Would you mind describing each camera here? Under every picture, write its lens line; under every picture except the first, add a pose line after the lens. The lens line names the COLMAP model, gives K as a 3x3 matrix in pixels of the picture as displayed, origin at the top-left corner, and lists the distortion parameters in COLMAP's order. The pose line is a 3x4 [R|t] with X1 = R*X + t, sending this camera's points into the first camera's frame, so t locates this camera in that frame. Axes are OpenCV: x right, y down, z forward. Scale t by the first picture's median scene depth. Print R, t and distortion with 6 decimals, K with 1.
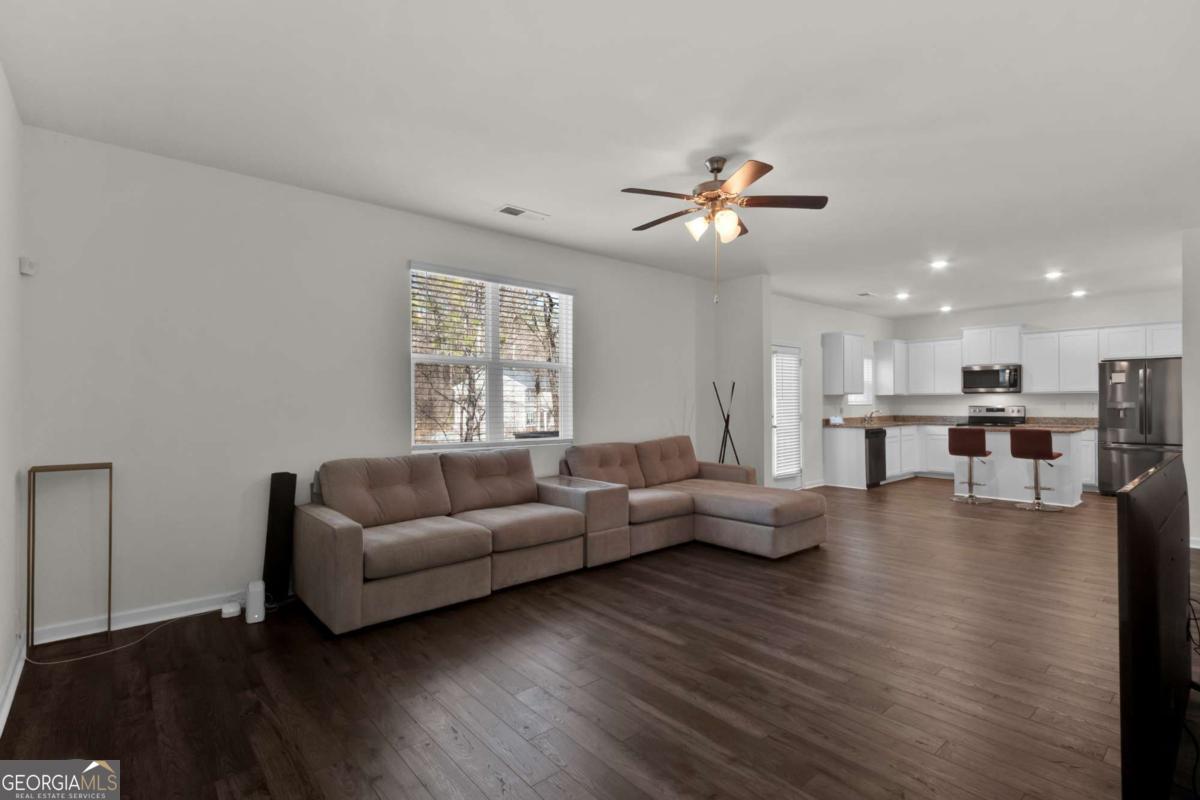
lens RADIAL K [[559.1, 0, 602.7], [0, 559.1, 404.1], [0, 0, 1]] dist [0.009634, -0.003934]
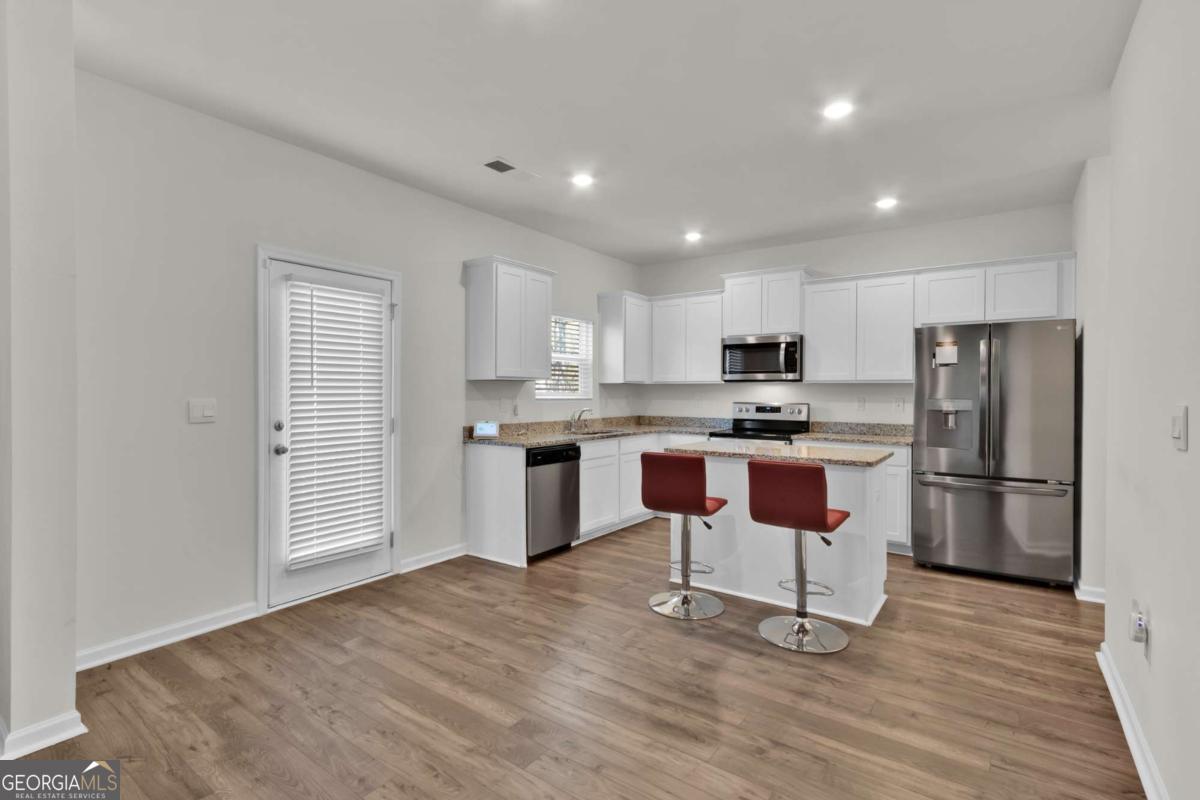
lens RADIAL K [[559.1, 0, 602.3], [0, 559.1, 398.2], [0, 0, 1]] dist [0.009634, -0.003934]
pose [[0.972300, 0.008126, 0.233593, 0.415042], [-0.010147, 0.999921, 0.007450, -0.005065], [-0.233514, -0.009614, 0.972306, 0.487715]]
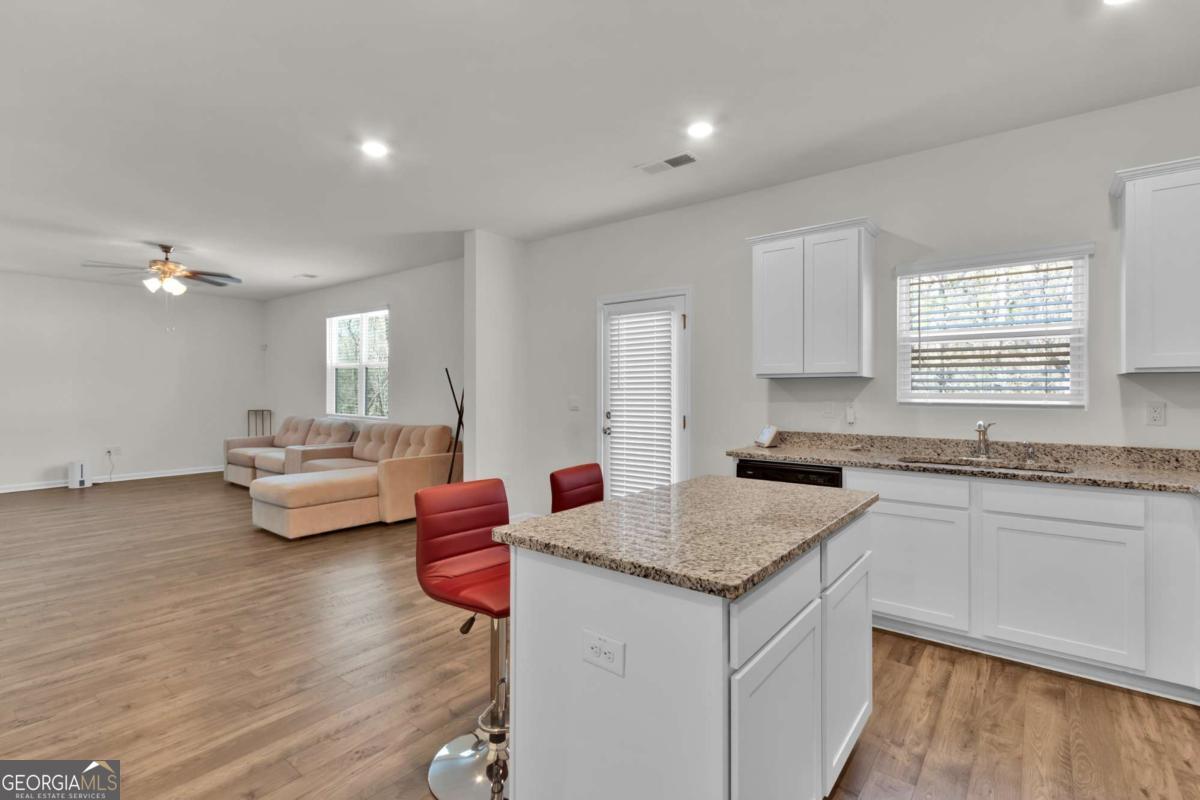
lens RADIAL K [[559.1, 0, 592.7], [0, 559.1, 389.1], [0, 0, 1]] dist [0.009634, -0.003934]
pose [[0.184354, 0.000365, -0.982860, 0.869439], [-0.009581, 0.999953, -0.001425, -0.006395], [0.982813, 0.009680, 0.184349, 0.808816]]
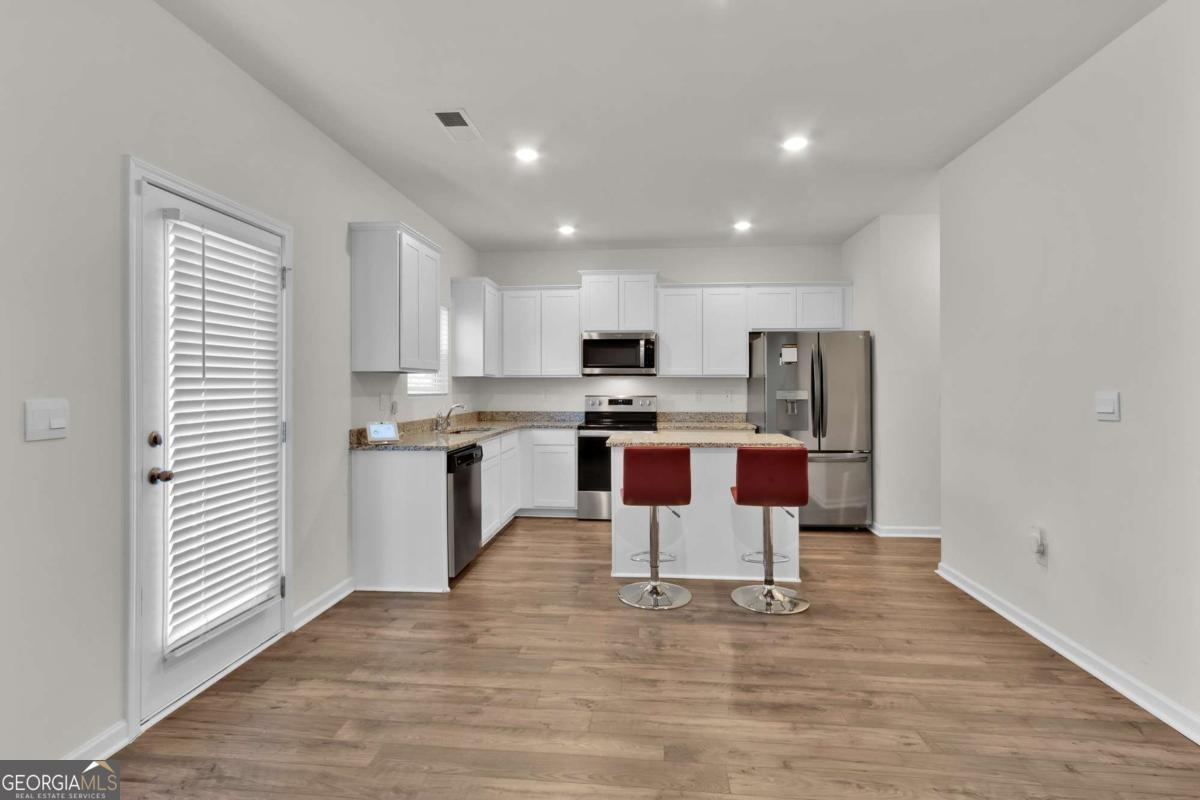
lens RADIAL K [[559.1, 0, 596.4], [0, 559.1, 388.3], [0, 0, 1]] dist [0.009634, -0.003934]
pose [[0.722260, 0.004584, 0.691606, 0.249608], [-0.002889, 0.999989, -0.003611, -0.003258], [-0.691615, 0.000610, 0.722266, 0.602622]]
